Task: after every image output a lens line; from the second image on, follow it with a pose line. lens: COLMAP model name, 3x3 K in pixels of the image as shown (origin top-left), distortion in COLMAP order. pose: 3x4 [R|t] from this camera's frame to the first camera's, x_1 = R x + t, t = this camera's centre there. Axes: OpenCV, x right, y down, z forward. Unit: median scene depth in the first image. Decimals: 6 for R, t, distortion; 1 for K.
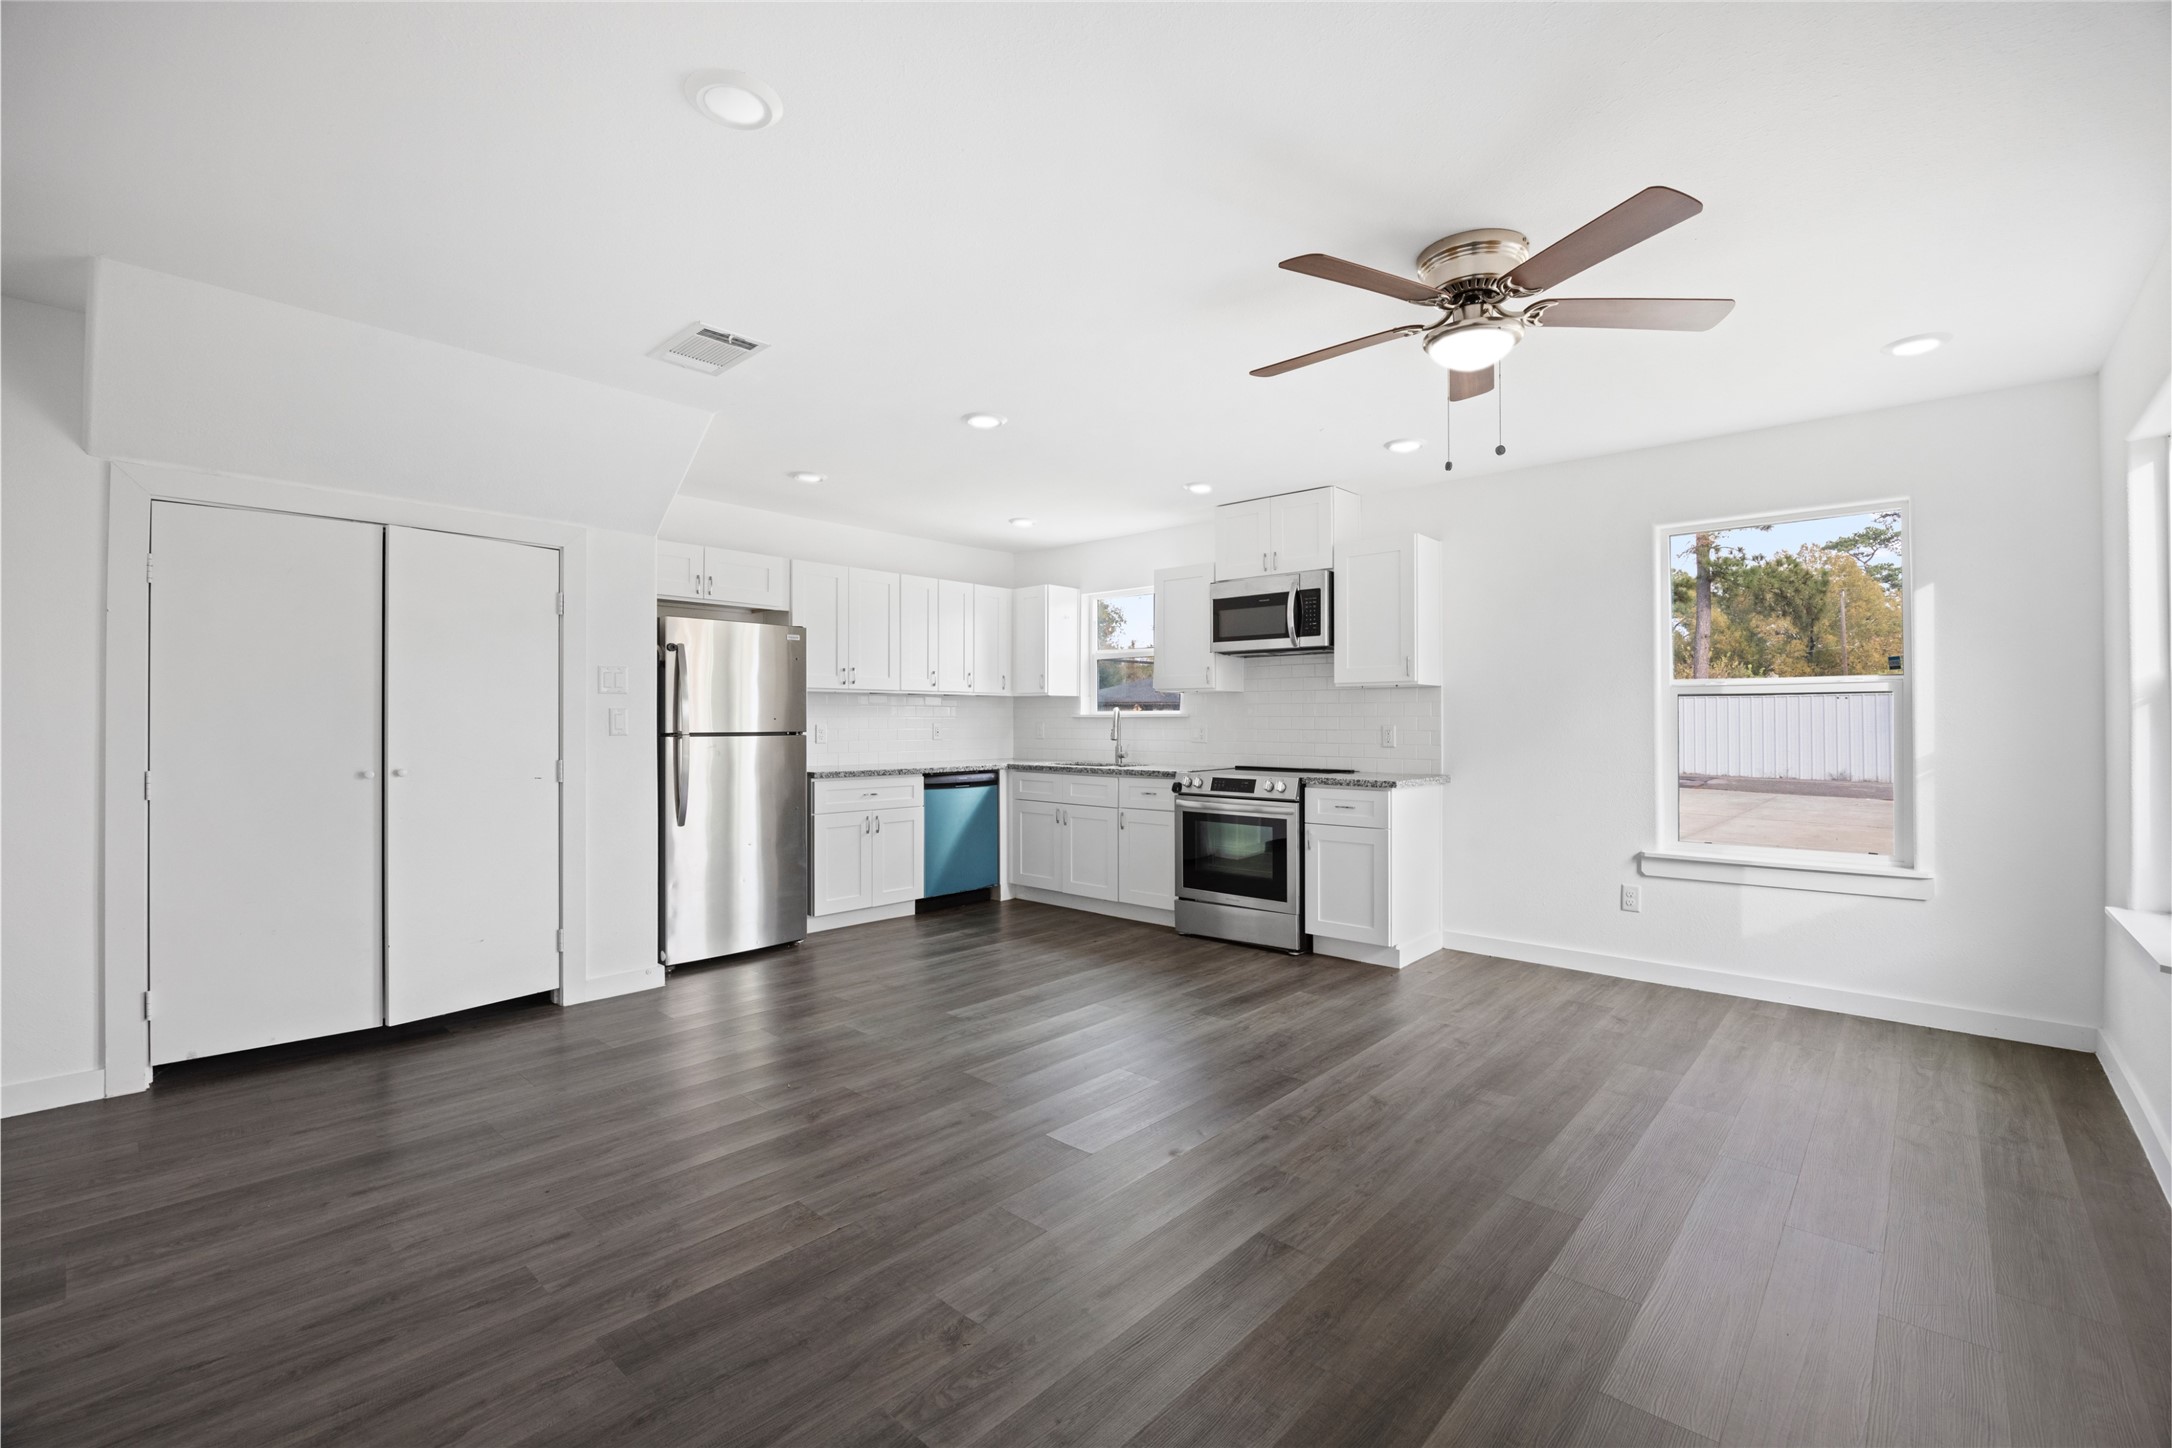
lens RADIAL K [[940.3, 0, 1089.8], [0, 940.3, 713.6], [0, 0, 1]] dist [-0.019663, 0.001815]
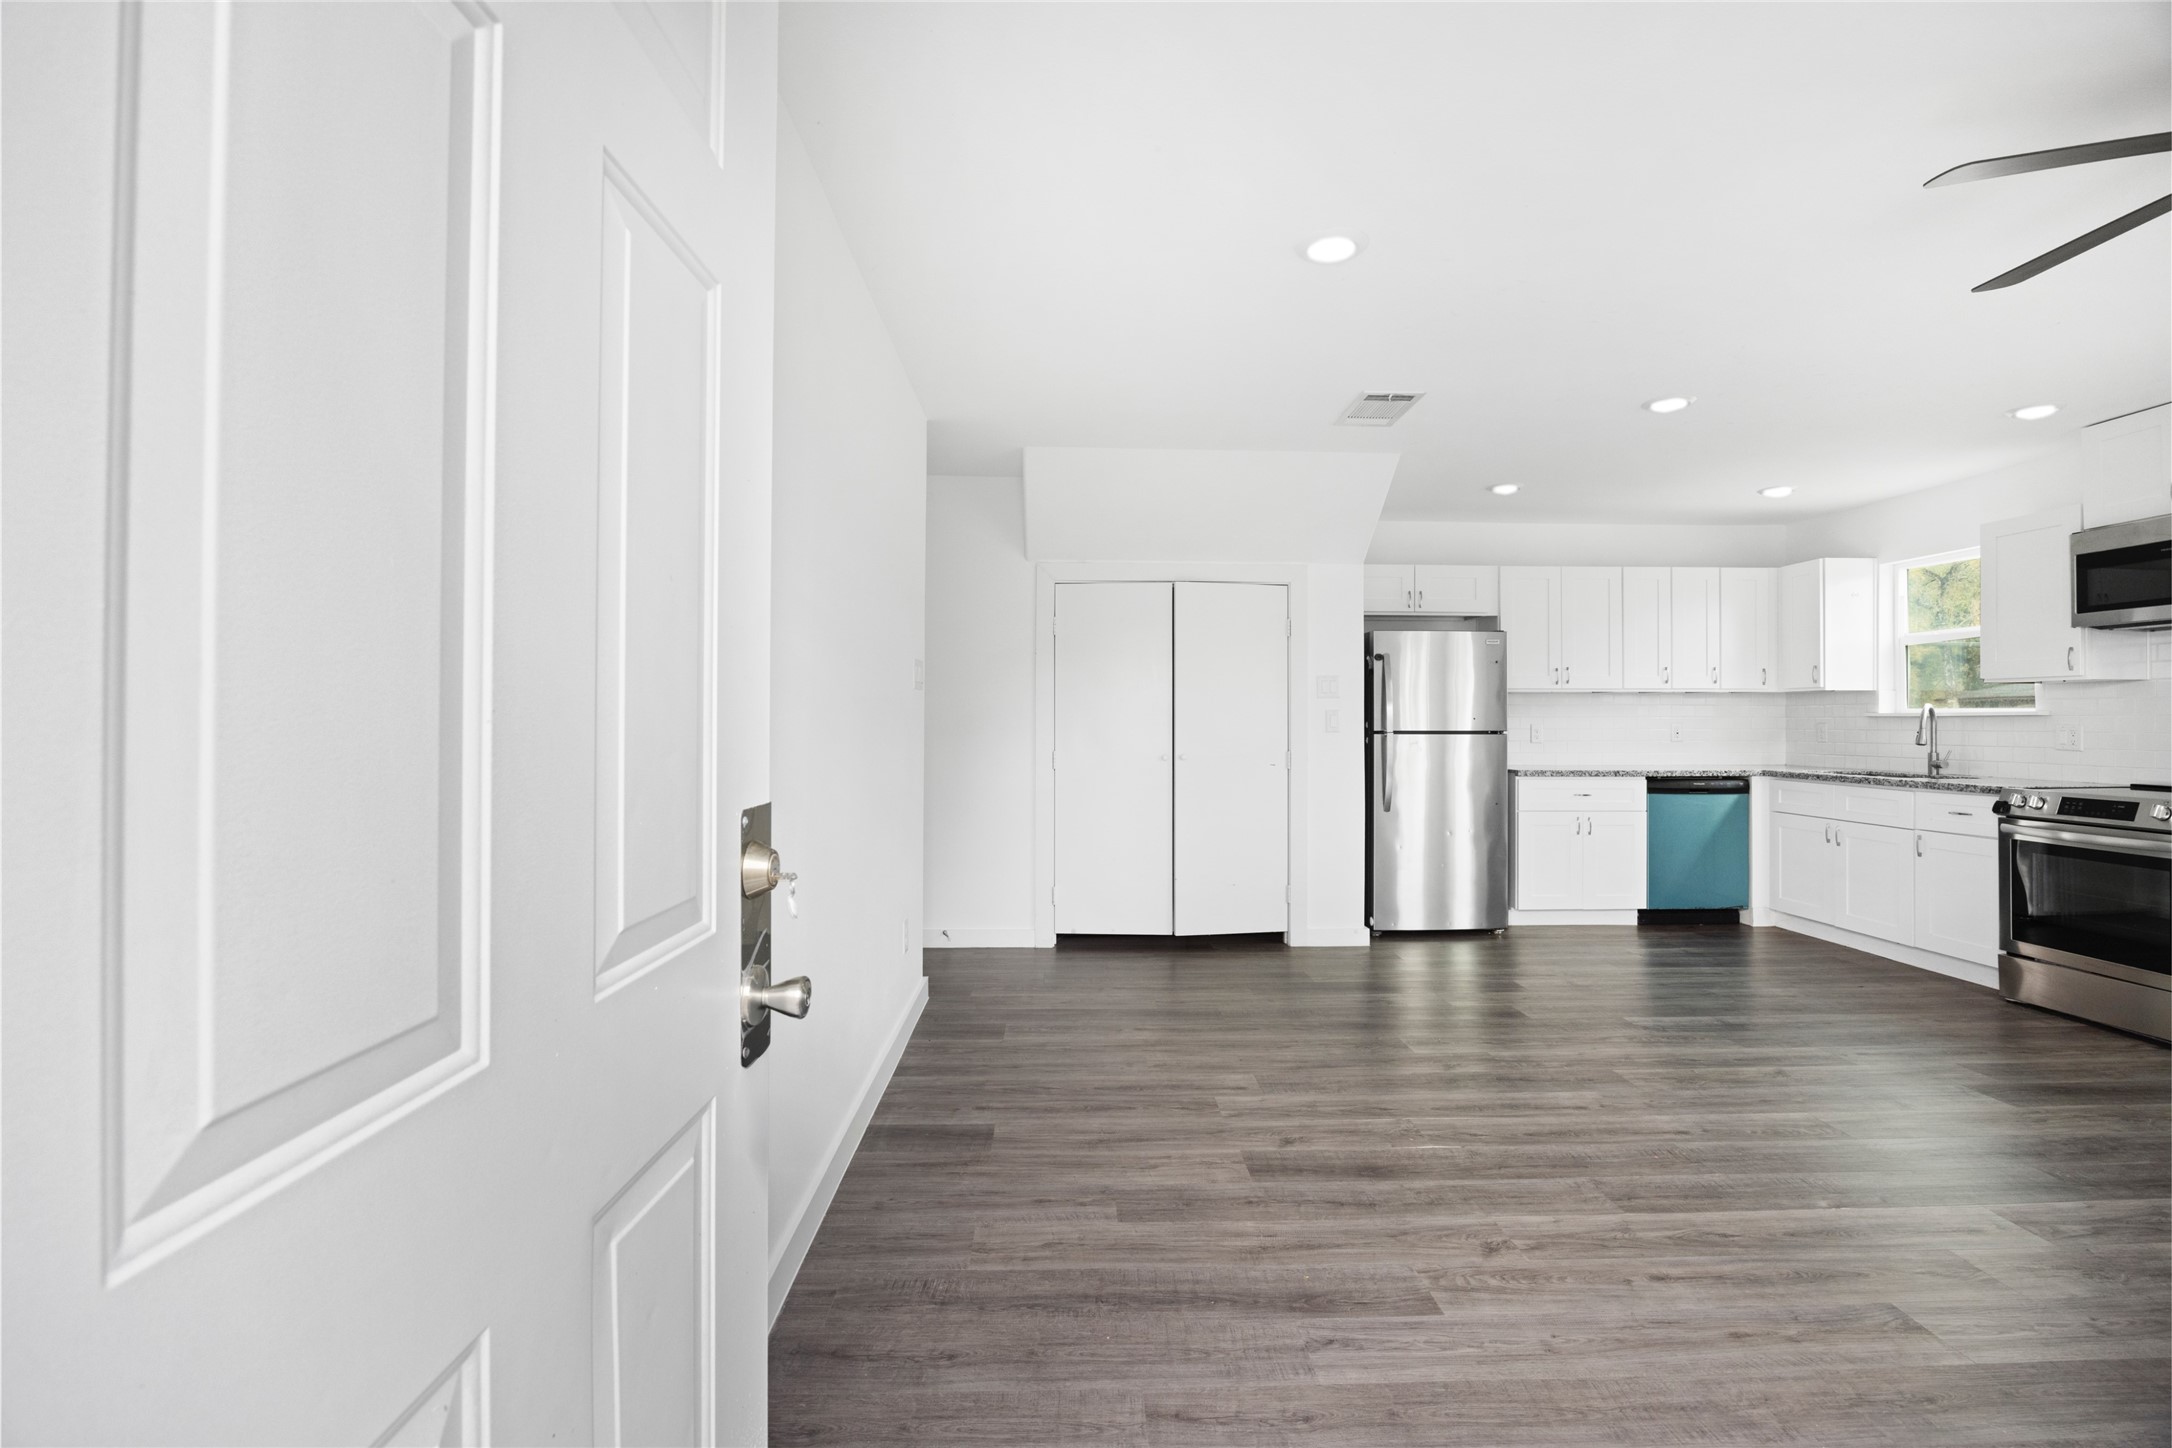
lens RADIAL K [[940.3, 0, 1083.0], [0, 940.3, 711.1], [0, 0, 1]] dist [-0.019663, 0.001815]
pose [[0.691431, -0.006580, -0.722413, 0.131239], [0.005028, 0.999978, -0.004296, -0.000552], [0.722425, -0.000662, 0.691449, -0.066909]]
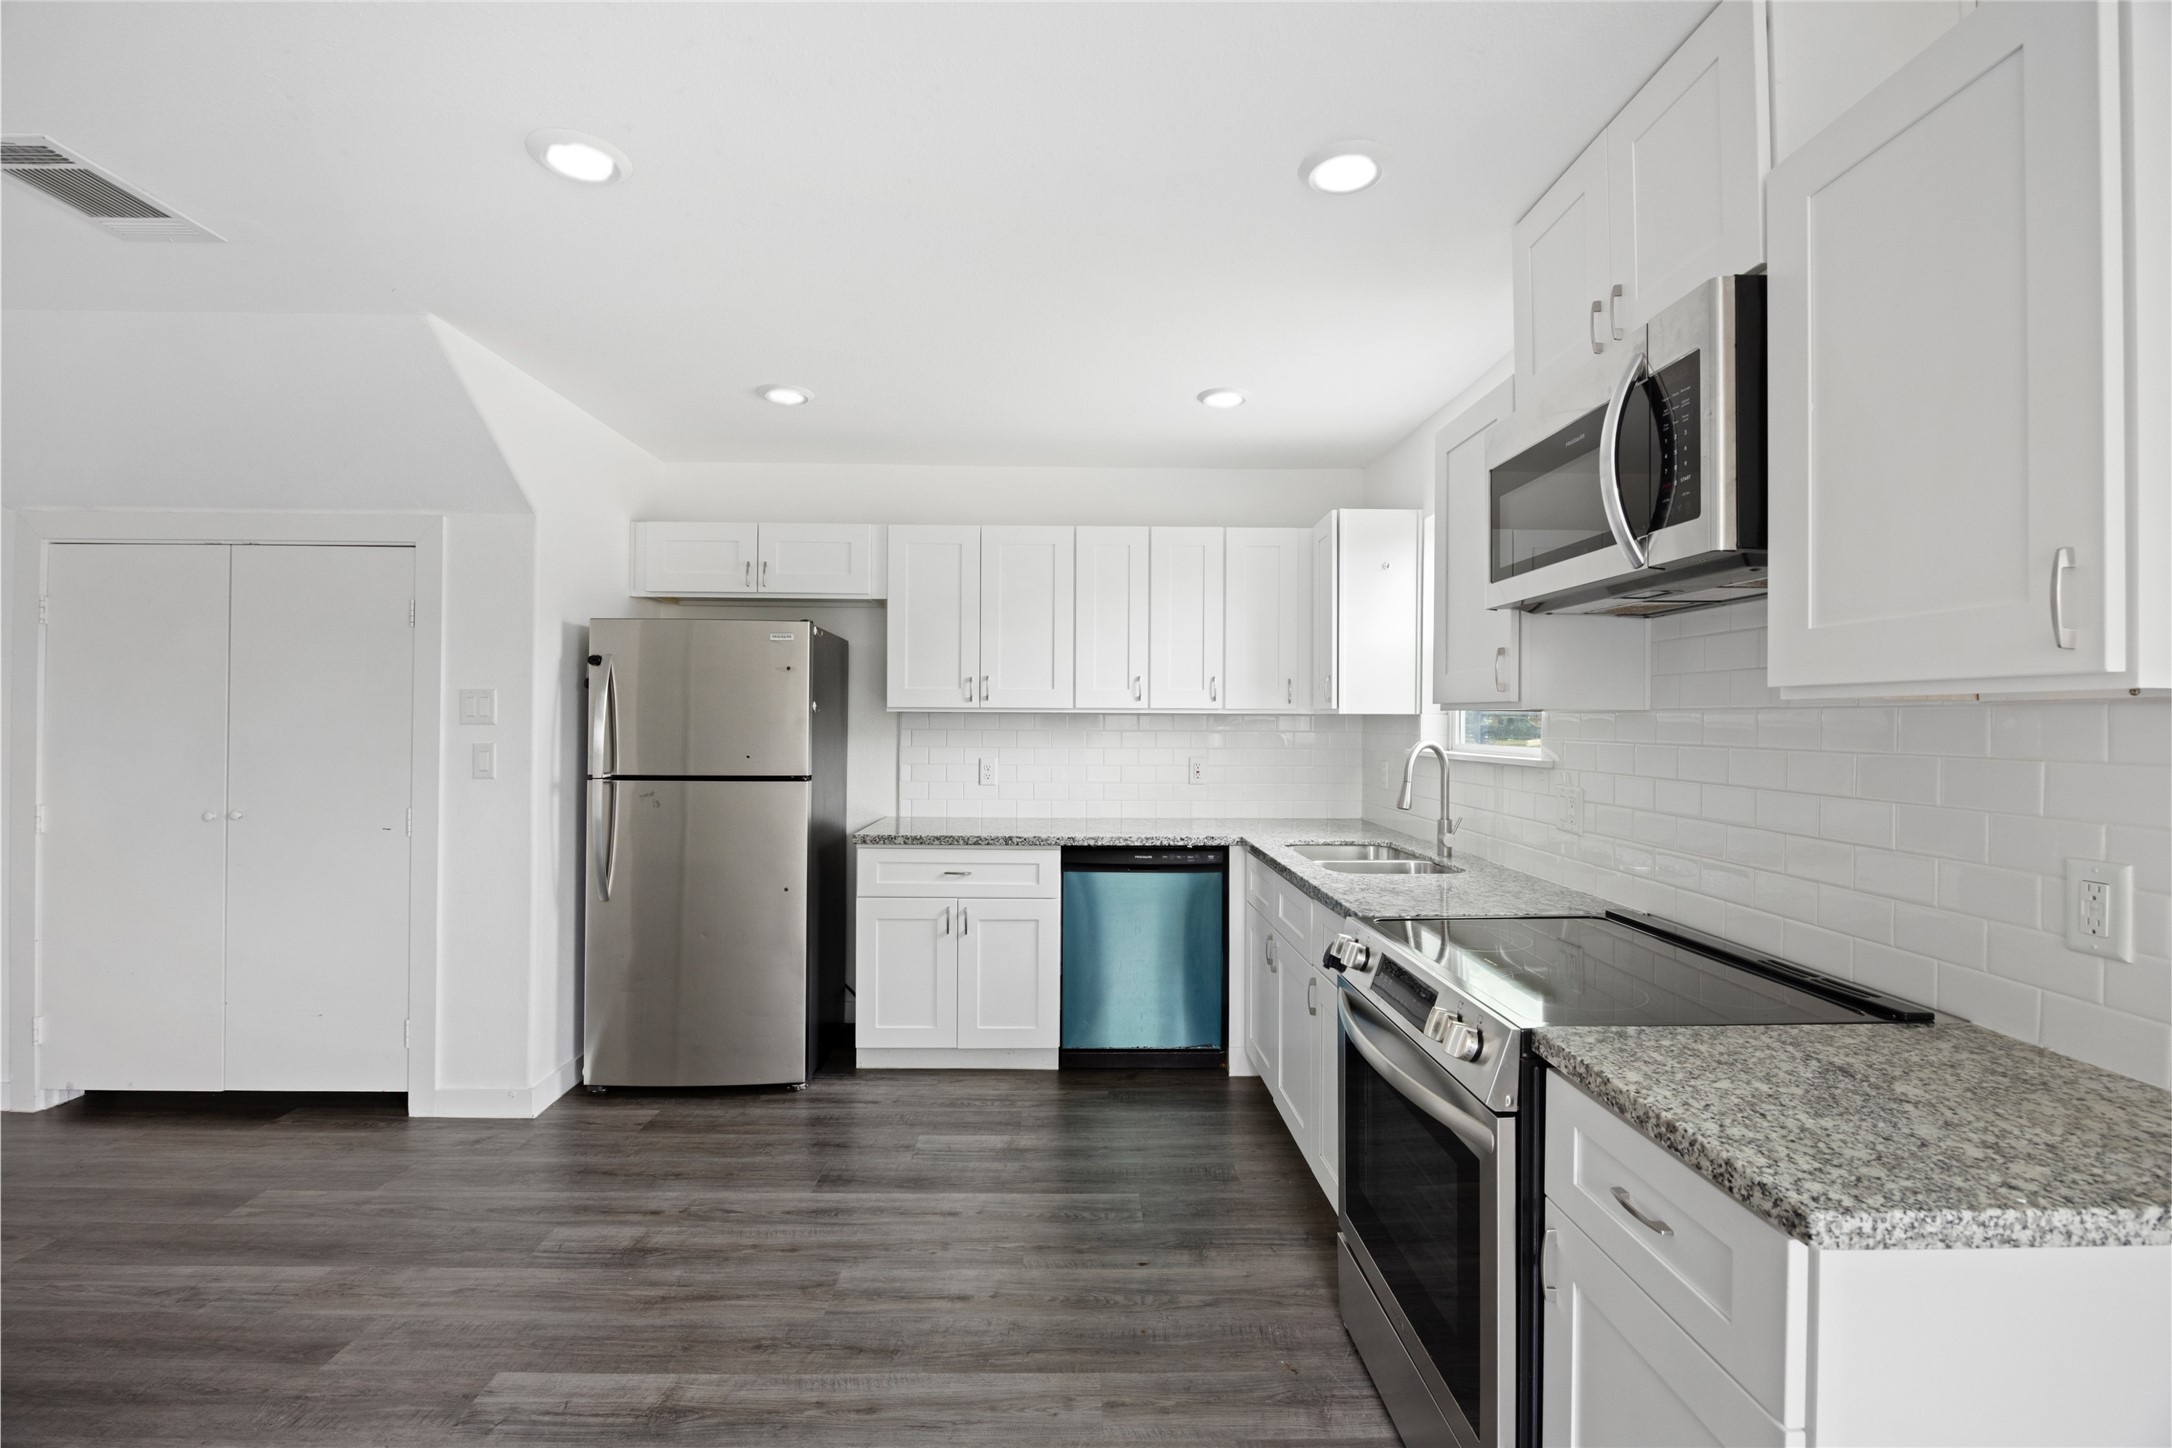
lens RADIAL K [[940.3, 0, 1091.2], [0, 940.3, 717.0], [0, 0, 1]] dist [-0.019663, 0.001815]
pose [[0.688848, 0.003727, -0.724896, 0.336845], [-0.001400, 0.999992, 0.003811, -0.026516], [0.724905, -0.001611, 0.688847, 0.713496]]
